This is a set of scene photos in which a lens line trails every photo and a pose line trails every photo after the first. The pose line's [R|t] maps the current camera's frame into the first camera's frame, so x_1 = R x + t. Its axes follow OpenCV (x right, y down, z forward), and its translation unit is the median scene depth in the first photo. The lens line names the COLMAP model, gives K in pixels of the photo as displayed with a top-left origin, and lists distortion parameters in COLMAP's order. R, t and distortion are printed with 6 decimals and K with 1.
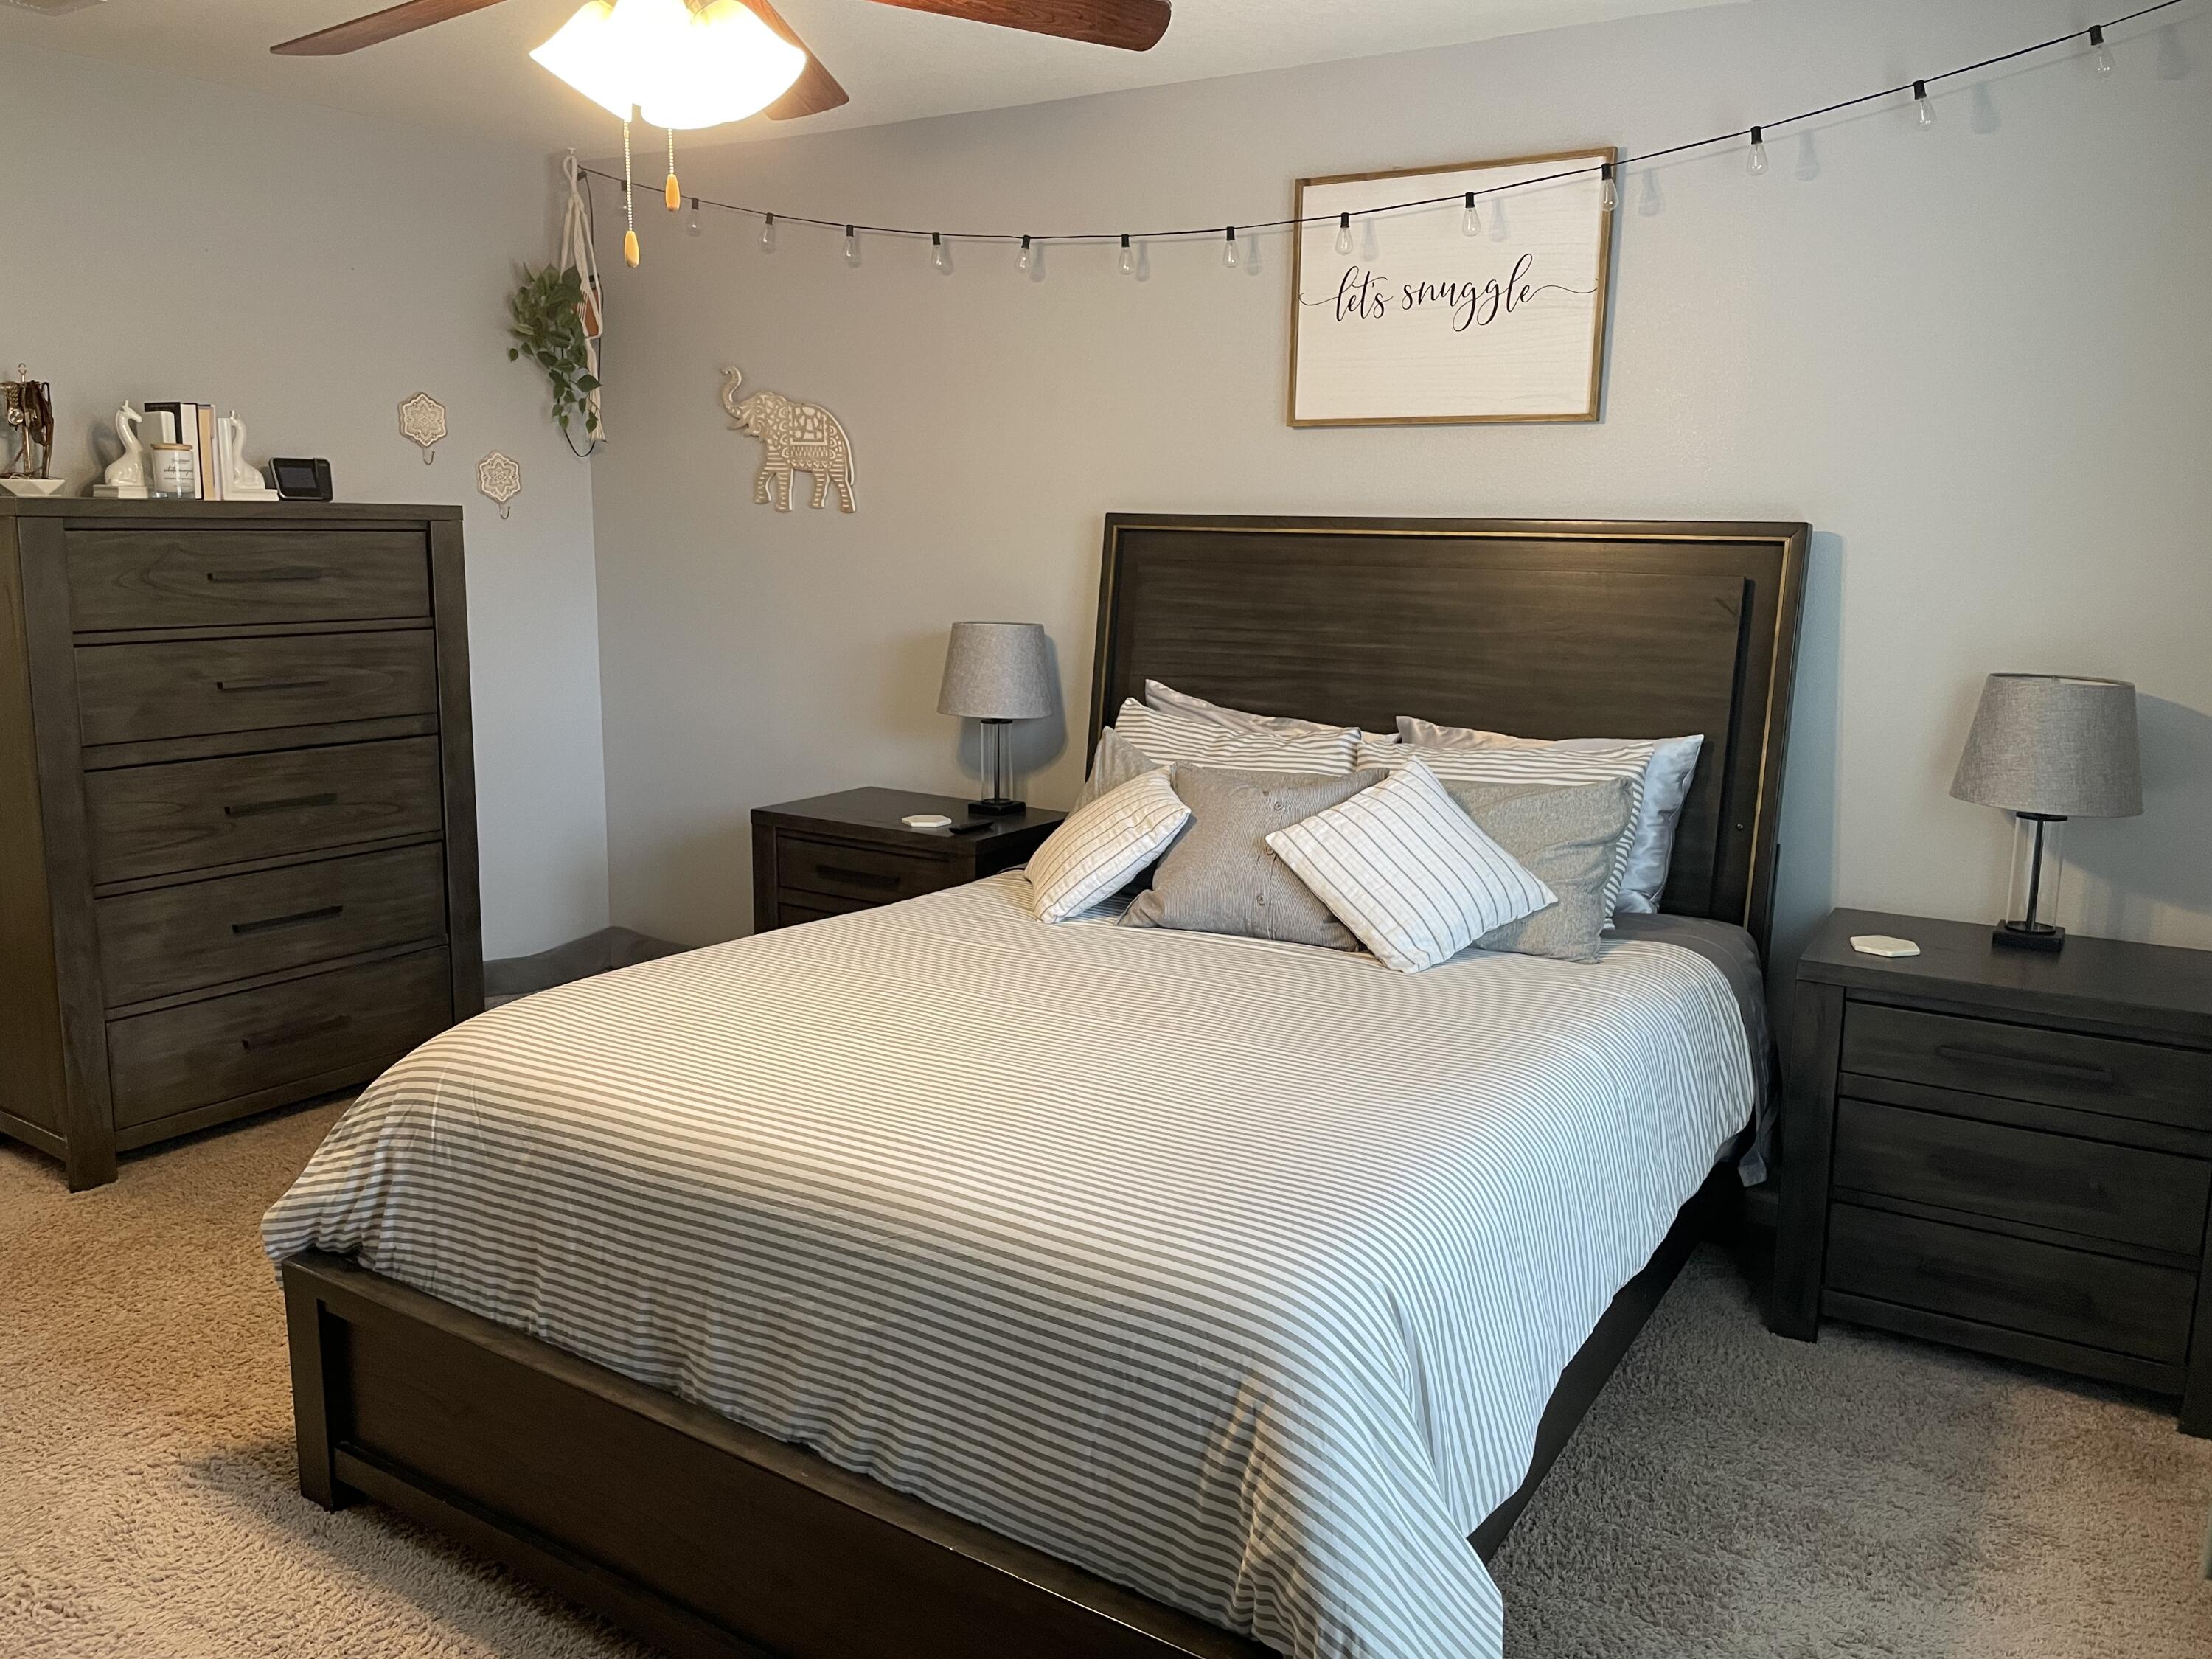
lens RADIAL K [[1693.5, 0, 1118.3], [0, 1693.5, 824.2], [0, 0, 1]] dist [0.099424, -0.126406]
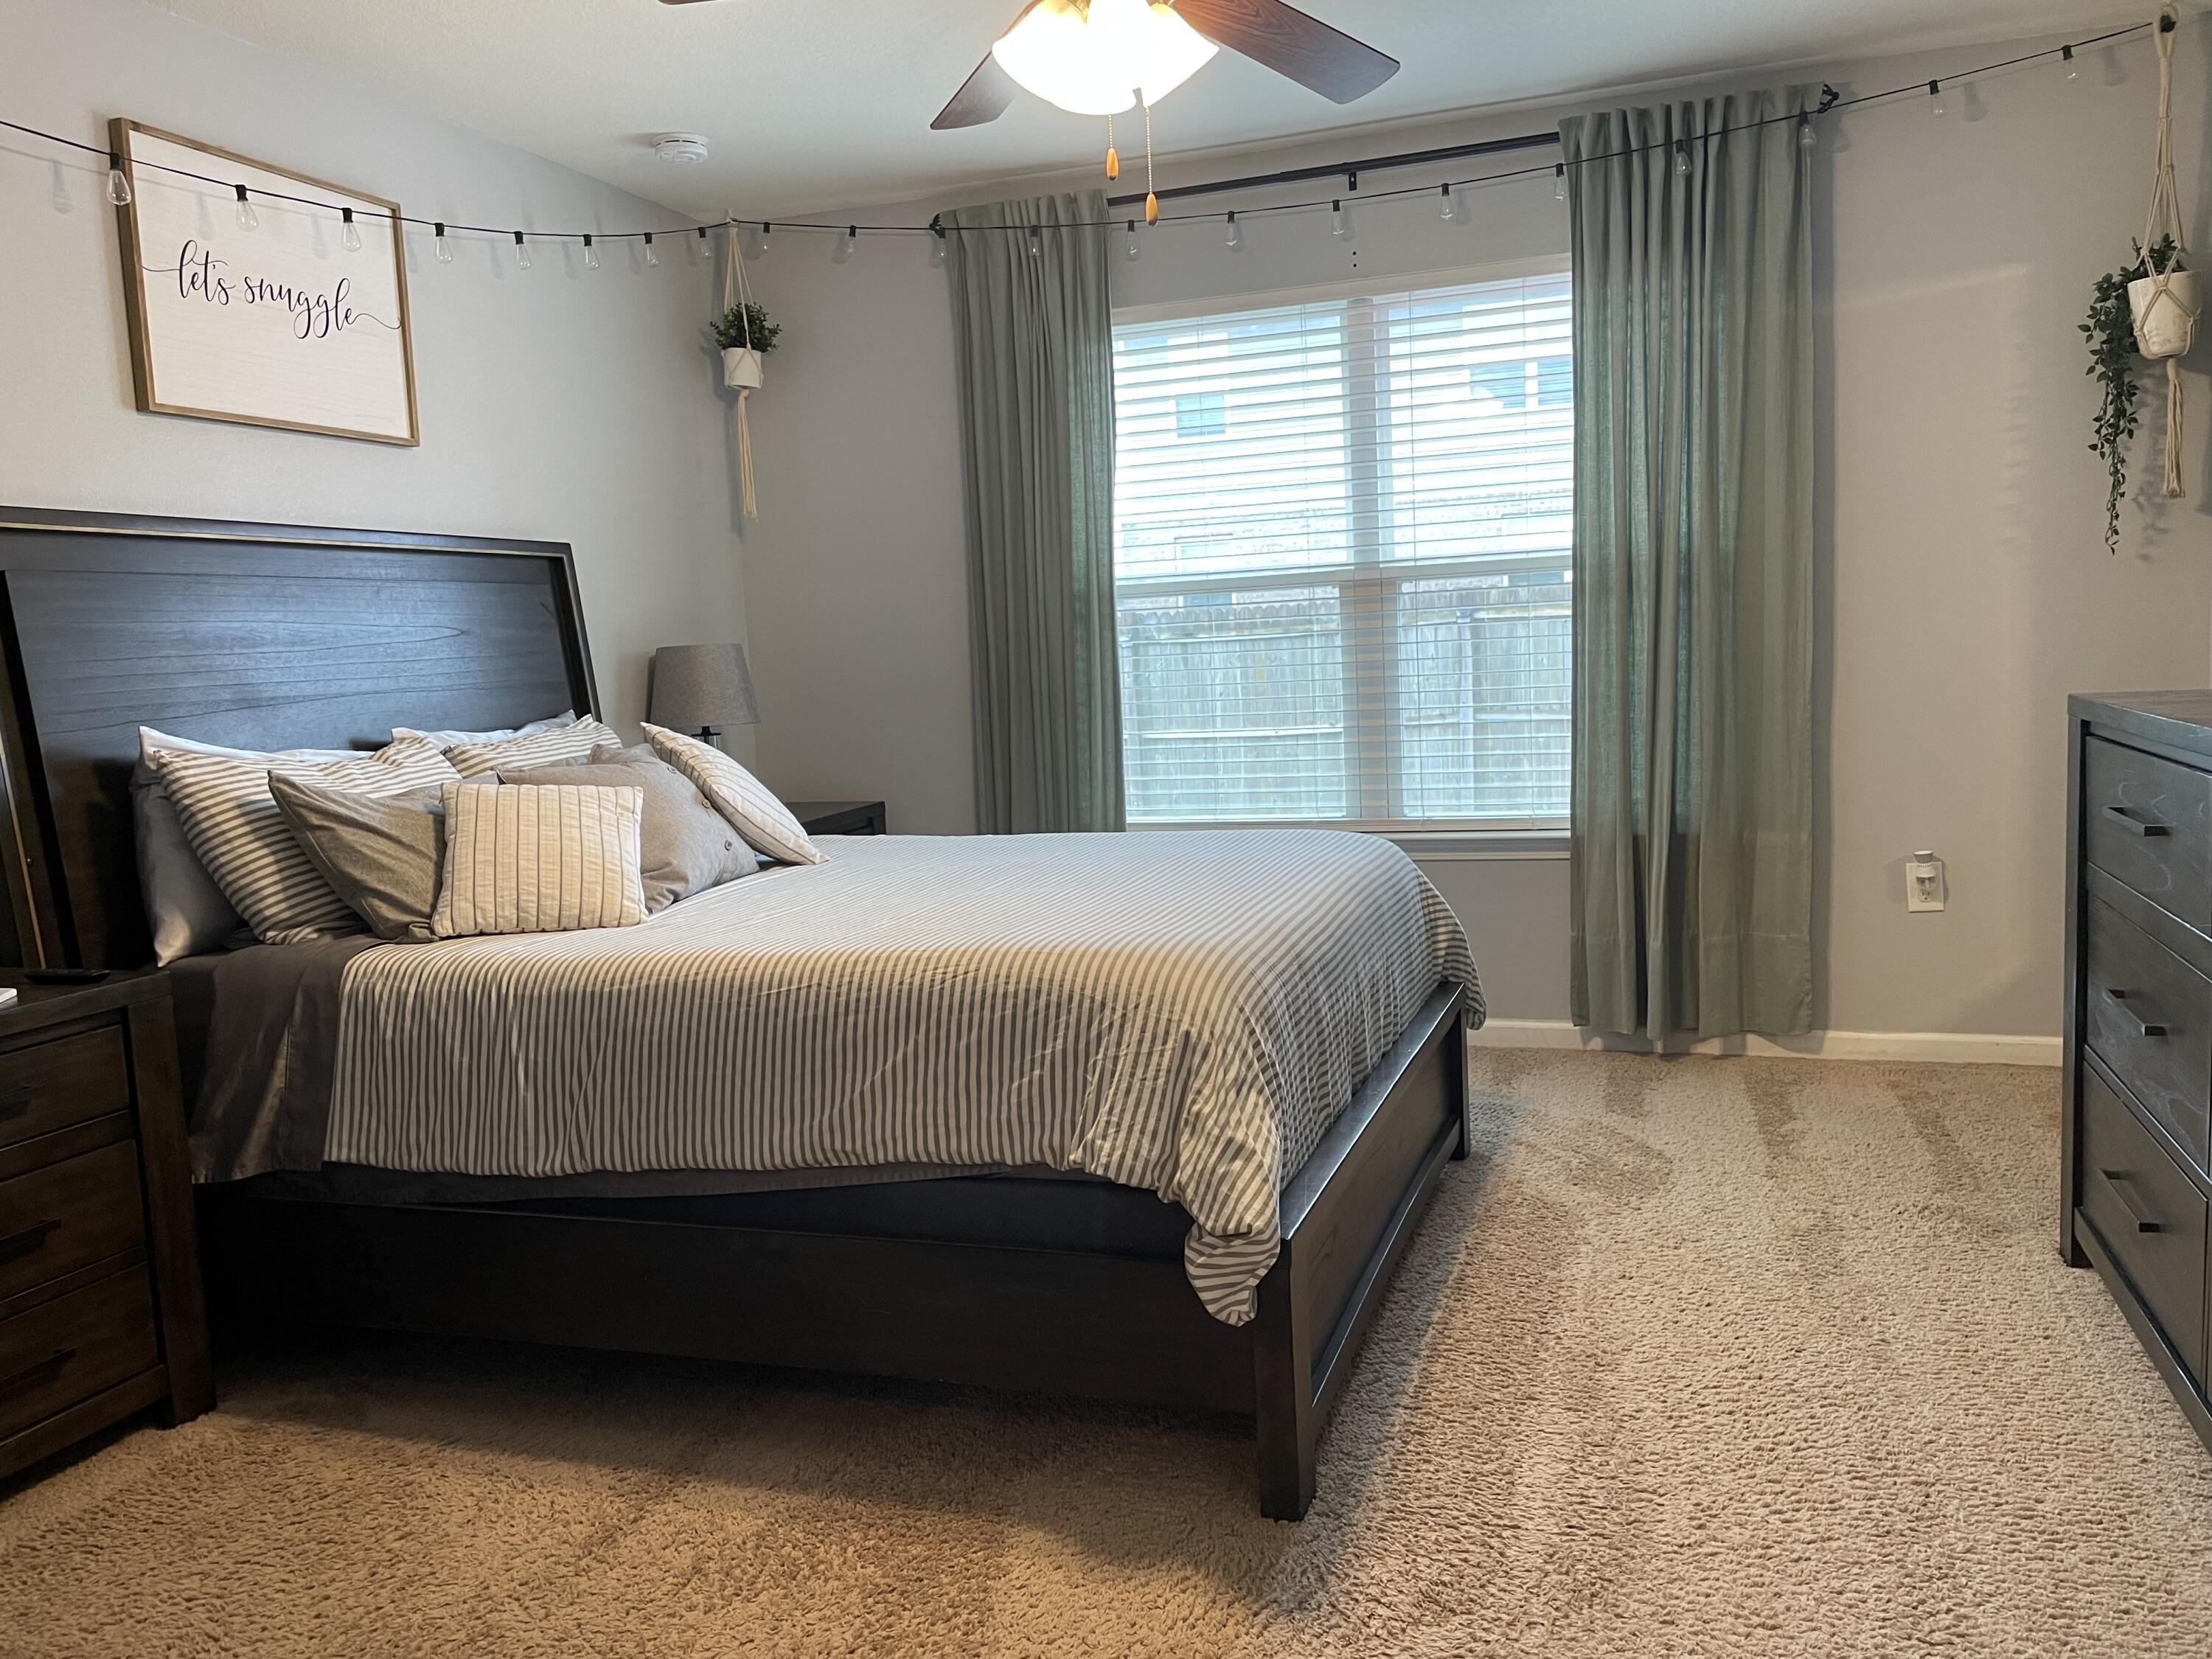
lens RADIAL K [[1693.5, 0, 1118.3], [0, 1693.5, 824.2], [0, 0, 1]] dist [0.099424, -0.126406]
pose [[-0.249996, -0.108614, 0.962135, -0.883229], [0.217572, 0.961974, 0.165129, -0.083791], [-0.943485, 0.250615, -0.216859, 0.840828]]
